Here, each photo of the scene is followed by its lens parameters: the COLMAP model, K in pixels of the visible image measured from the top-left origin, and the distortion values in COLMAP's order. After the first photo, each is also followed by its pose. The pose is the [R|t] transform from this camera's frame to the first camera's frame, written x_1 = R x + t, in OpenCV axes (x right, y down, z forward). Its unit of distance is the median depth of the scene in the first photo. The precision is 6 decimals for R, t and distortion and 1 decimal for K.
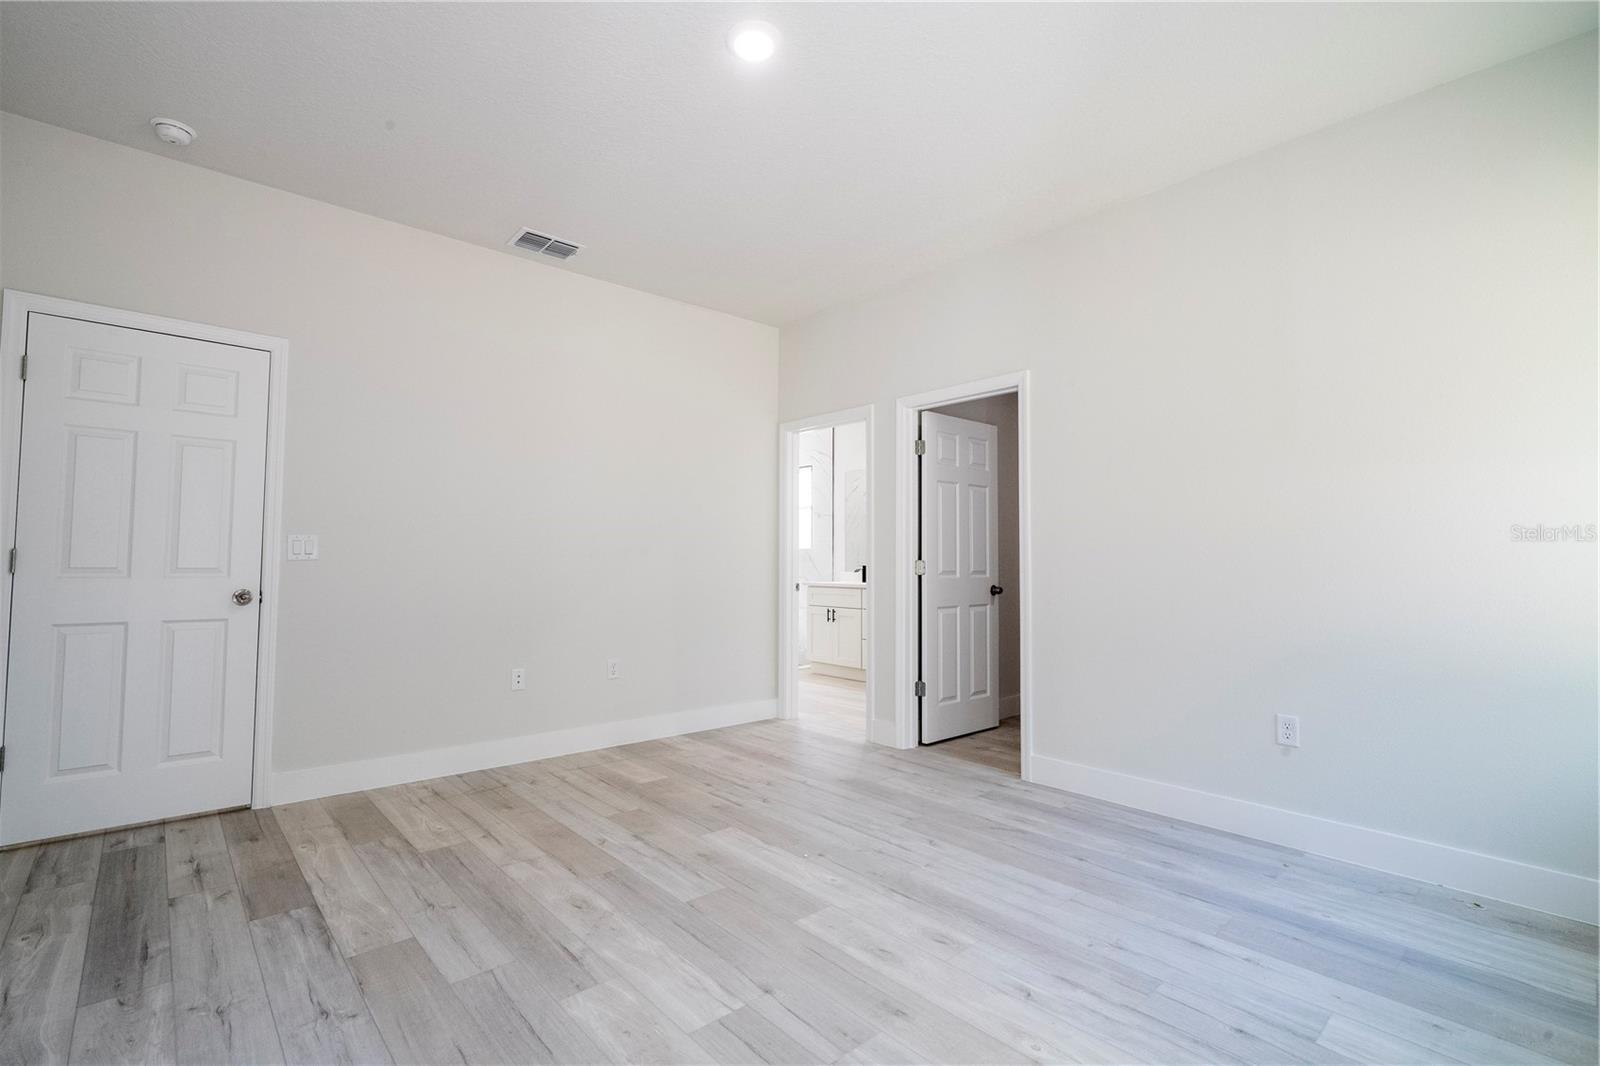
lens RADIAL K [[720.0, 0, 788.6], [0, 720.0, 538.2], [0, 0, 1]] dist [-0.005700, 0.003059]
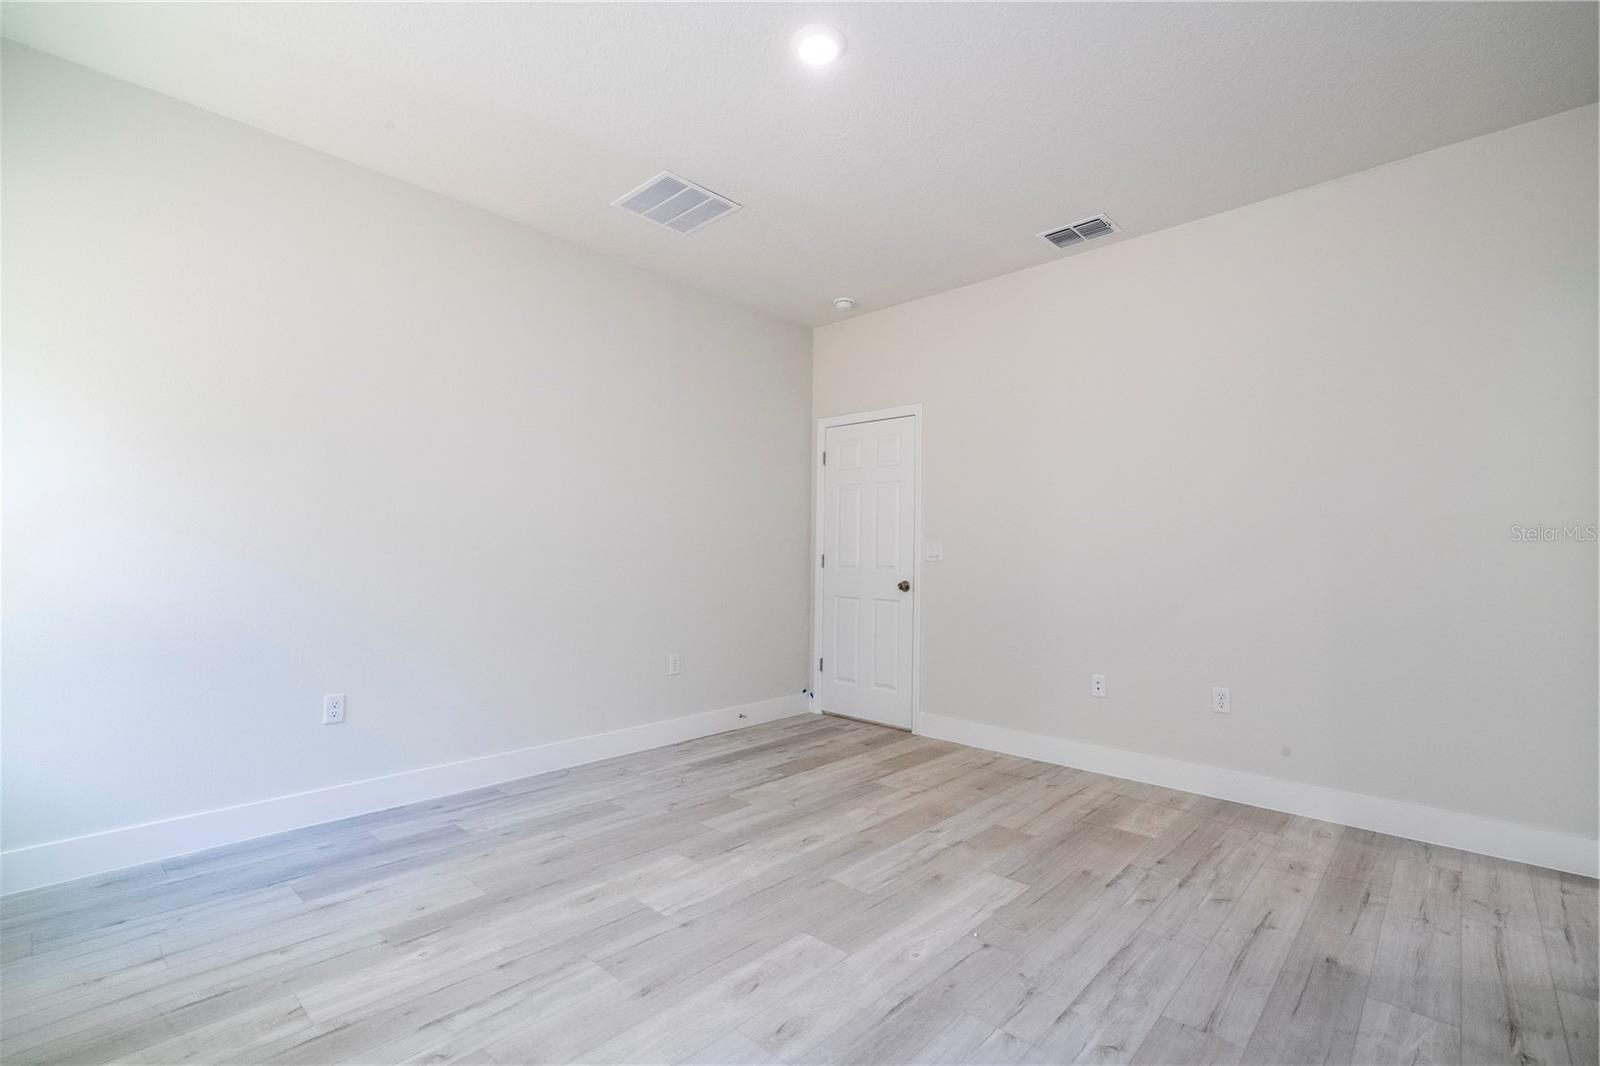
lens RADIAL K [[720.0, 0, 791.2], [0, 720.0, 541.3], [0, 0, 1]] dist [-0.005700, 0.003059]
pose [[0.090802, -0.029686, -0.995426, 0.778356], [0.023355, 0.999344, -0.027672, 0.028451], [0.995595, -0.020736, 0.091436, 0.718350]]
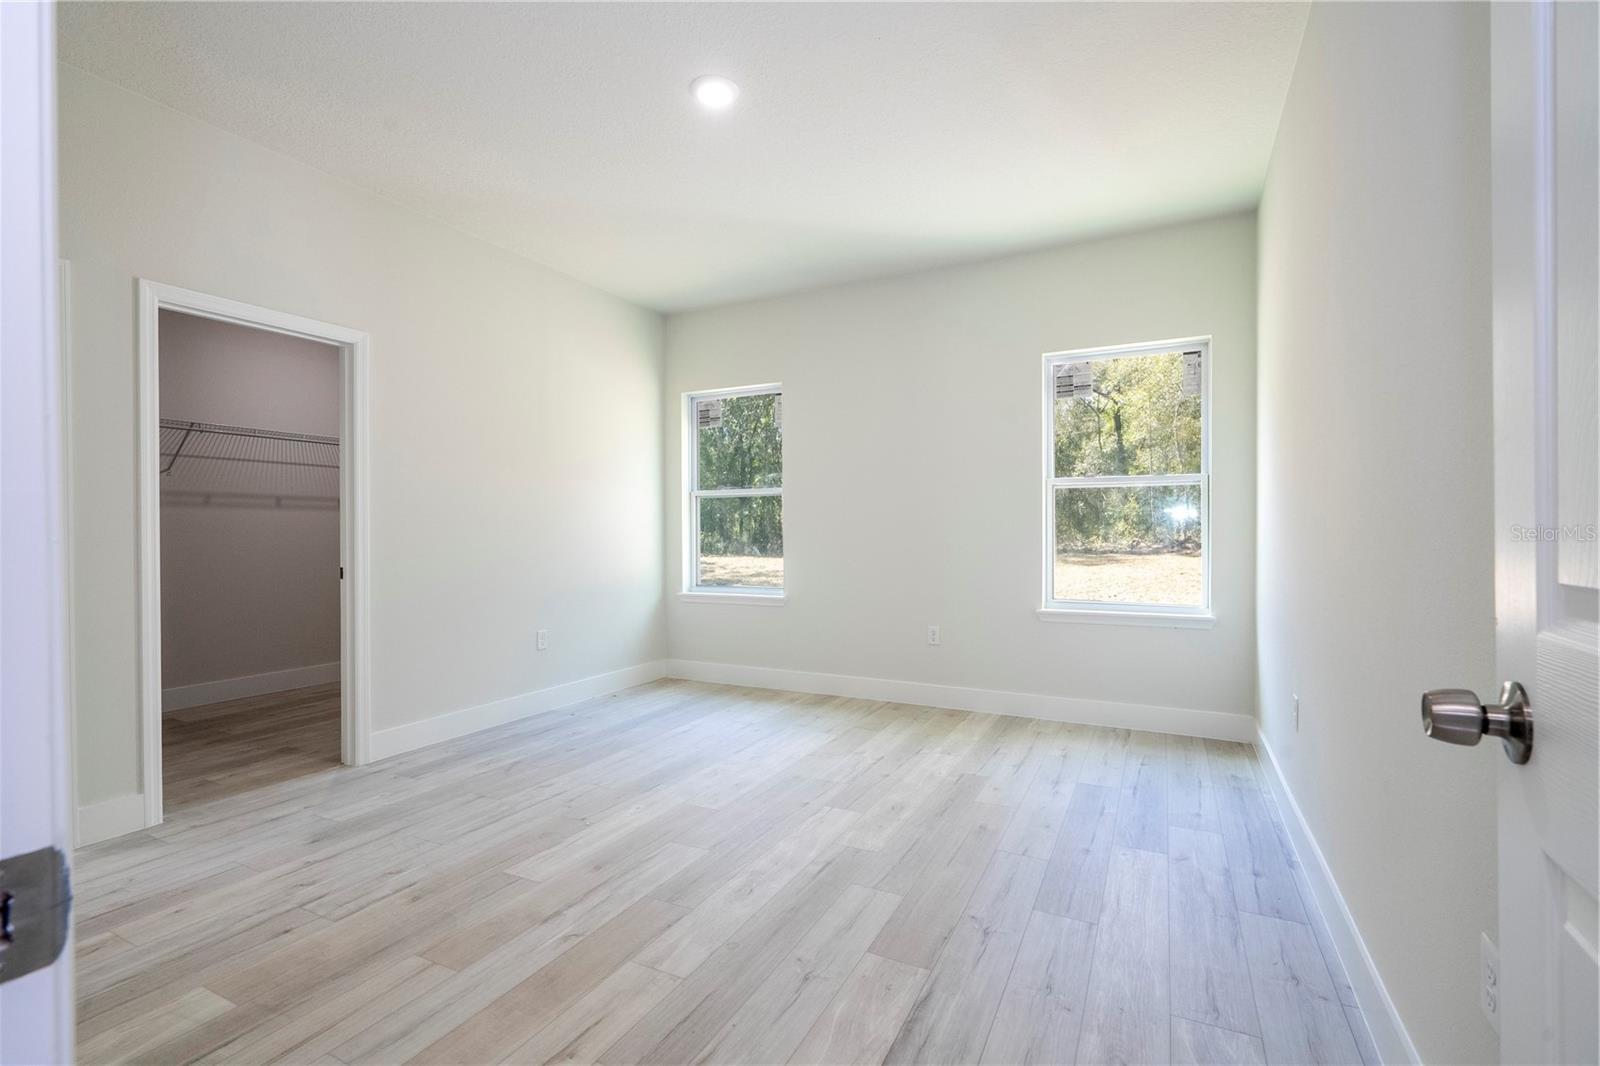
lens RADIAL K [[720.0, 0, 791.0], [0, 720.0, 532.9], [0, 0, 1]] dist [-0.005700, 0.003059]
pose [[-0.354037, -0.004261, 0.935222, -1.006588], [-0.027360, 0.999609, -0.005804, 0.025624], [-0.934831, -0.027643, -0.354015, 1.075356]]
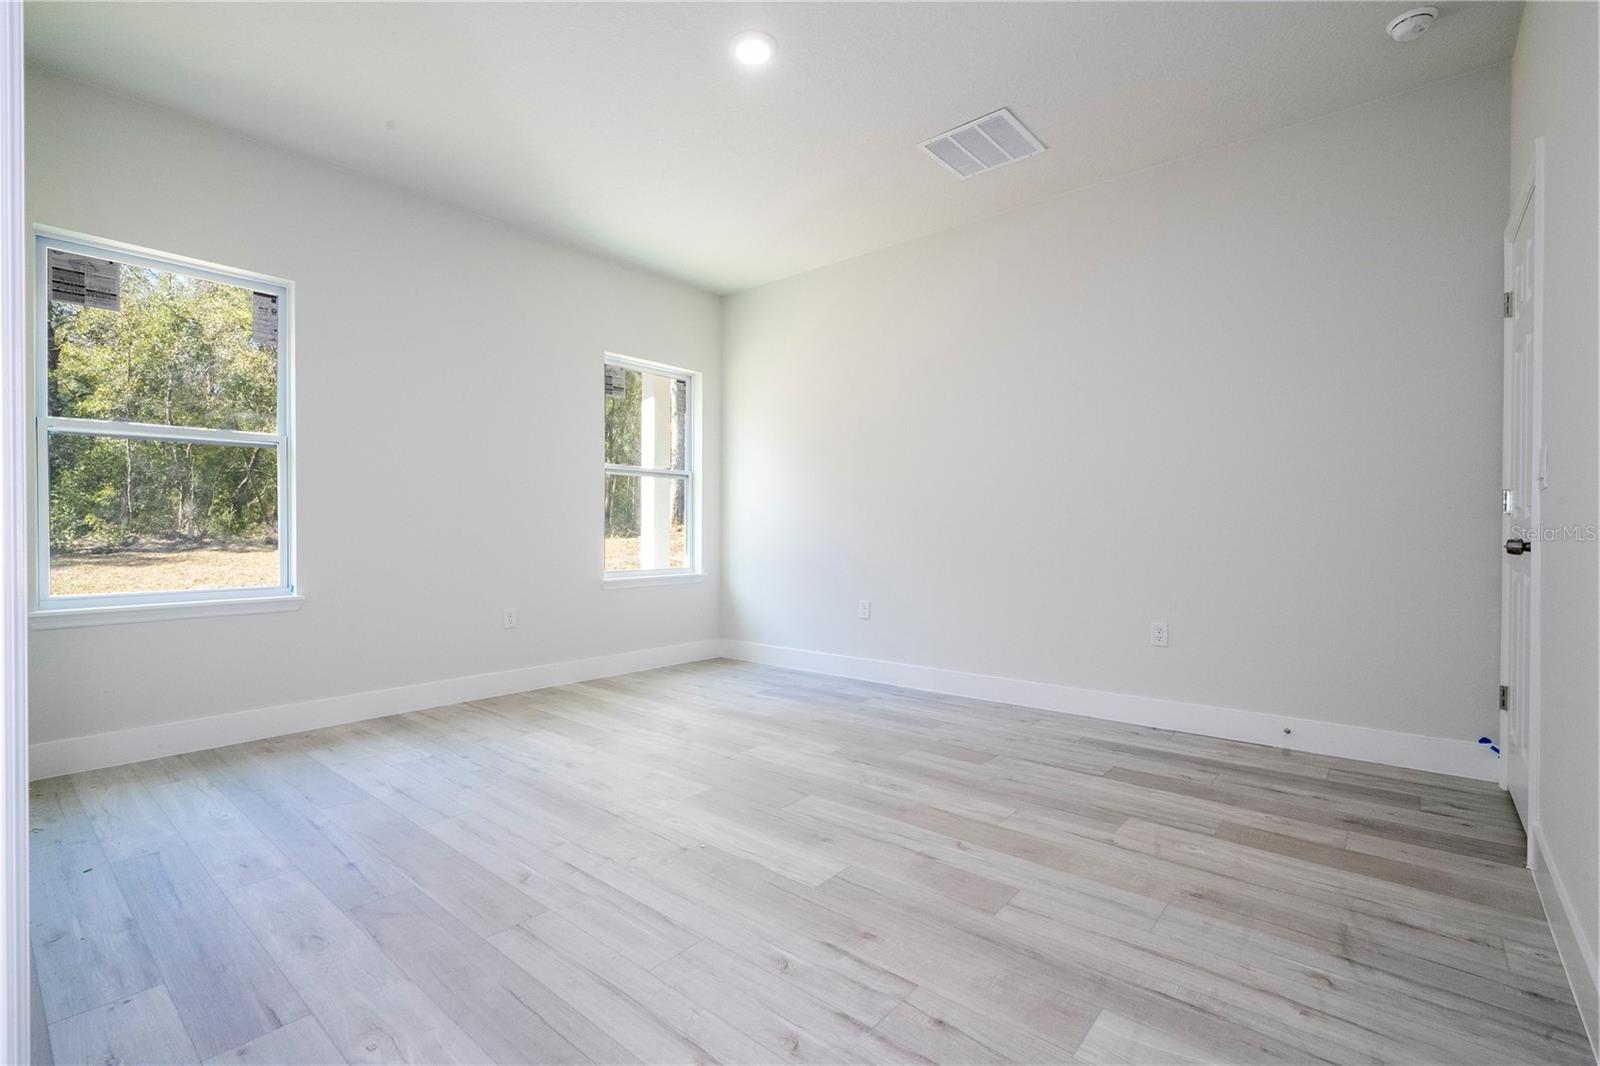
lens RADIAL K [[720.0, 0, 785.6], [0, 720.0, 533.6], [0, 0, 1]] dist [-0.005700, 0.003059]
pose [[-0.991756, -0.005557, -0.128021, 0.036351], [-0.002060, 0.999622, -0.027432, 0.101867], [0.128125, -0.026942, -0.991392, 1.795874]]
